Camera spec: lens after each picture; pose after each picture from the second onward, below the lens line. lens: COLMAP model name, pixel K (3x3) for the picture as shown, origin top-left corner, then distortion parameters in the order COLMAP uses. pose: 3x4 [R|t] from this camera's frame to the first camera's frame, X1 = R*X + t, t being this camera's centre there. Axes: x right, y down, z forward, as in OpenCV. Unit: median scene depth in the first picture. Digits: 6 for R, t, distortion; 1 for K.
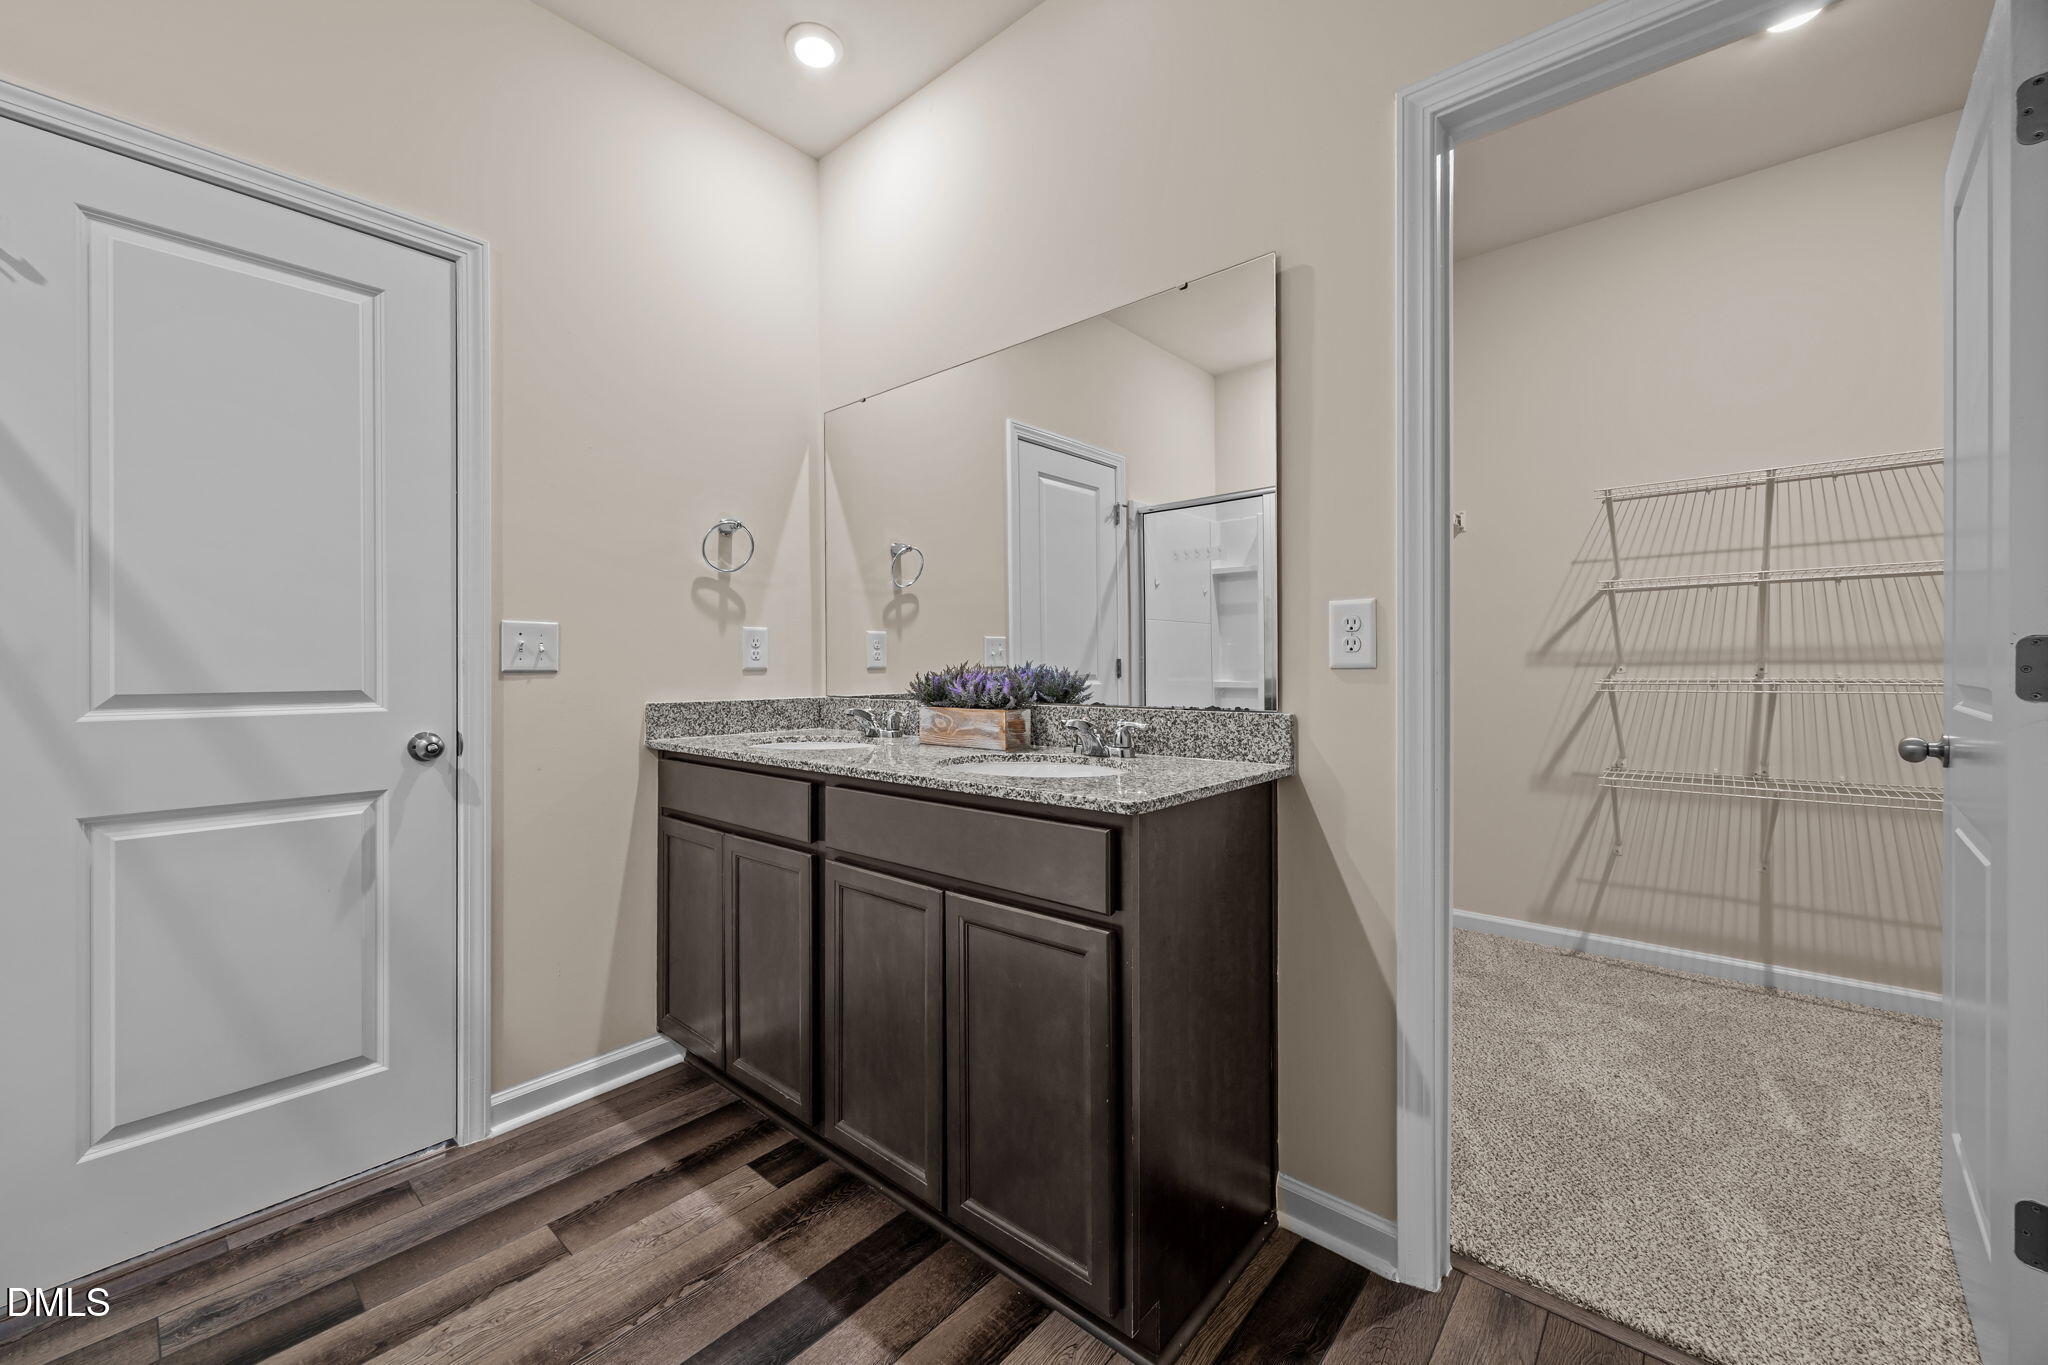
lens RADIAL K [[798.9, 0, 1014.5], [0, 798.9, 668.7], [0, 0, 1]] dist [-0.009649, 0.000907]
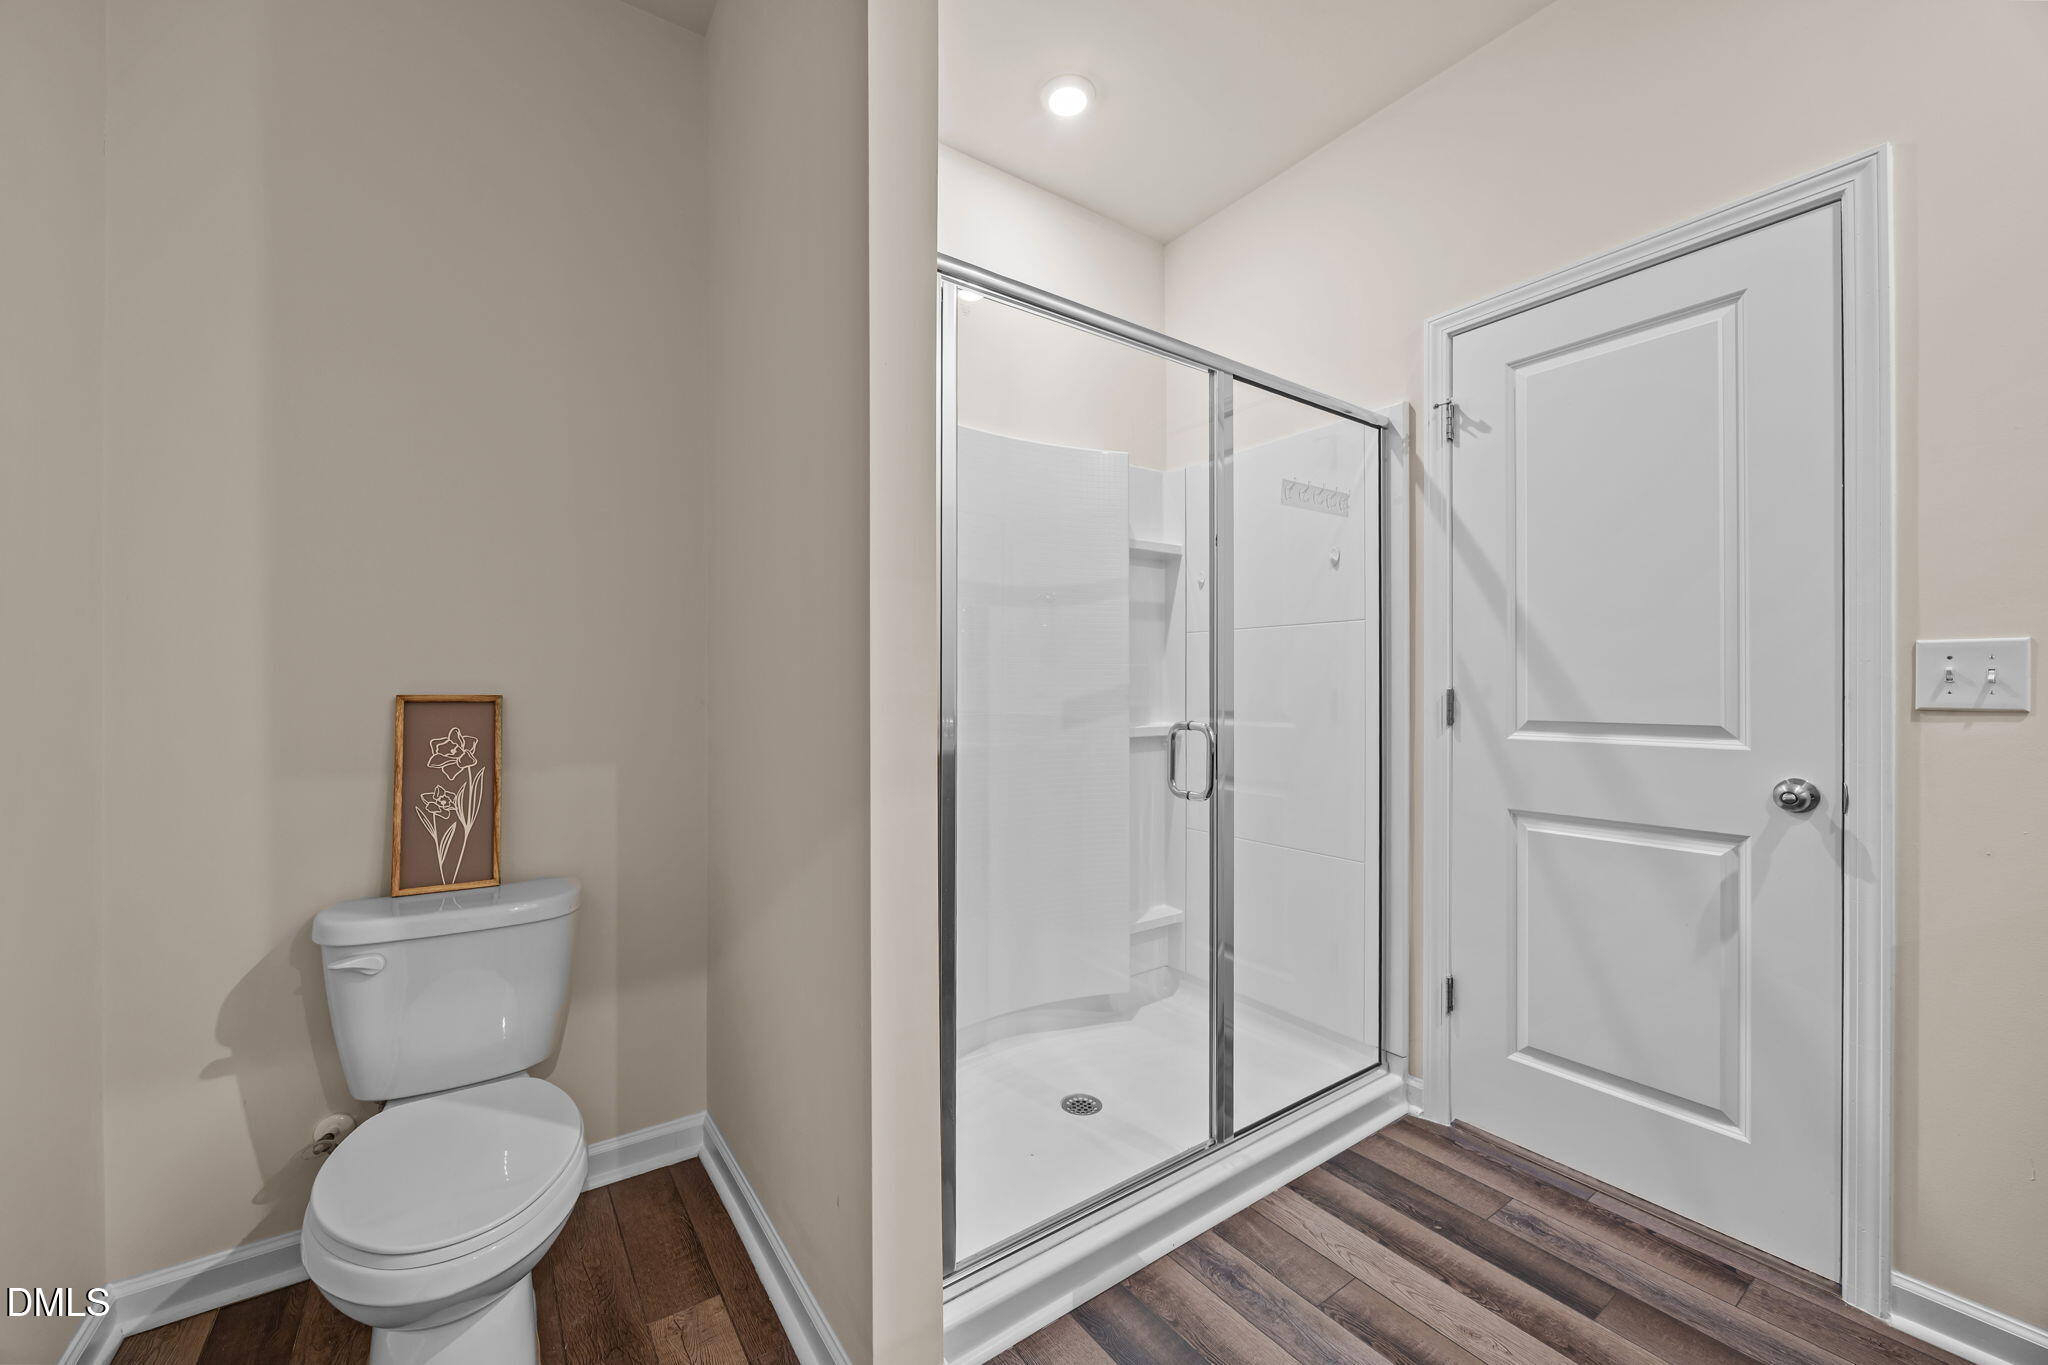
lens RADIAL K [[798.9, 0, 1016.3], [0, 798.9, 684.6], [0, 0, 1]] dist [-0.009649, 0.000907]
pose [[-0.258259, 0.001703, -0.966074, 0.345760], [0.002666, 0.999996, 0.001050, -0.028204], [0.966072, -0.002305, -0.258263, 0.479213]]
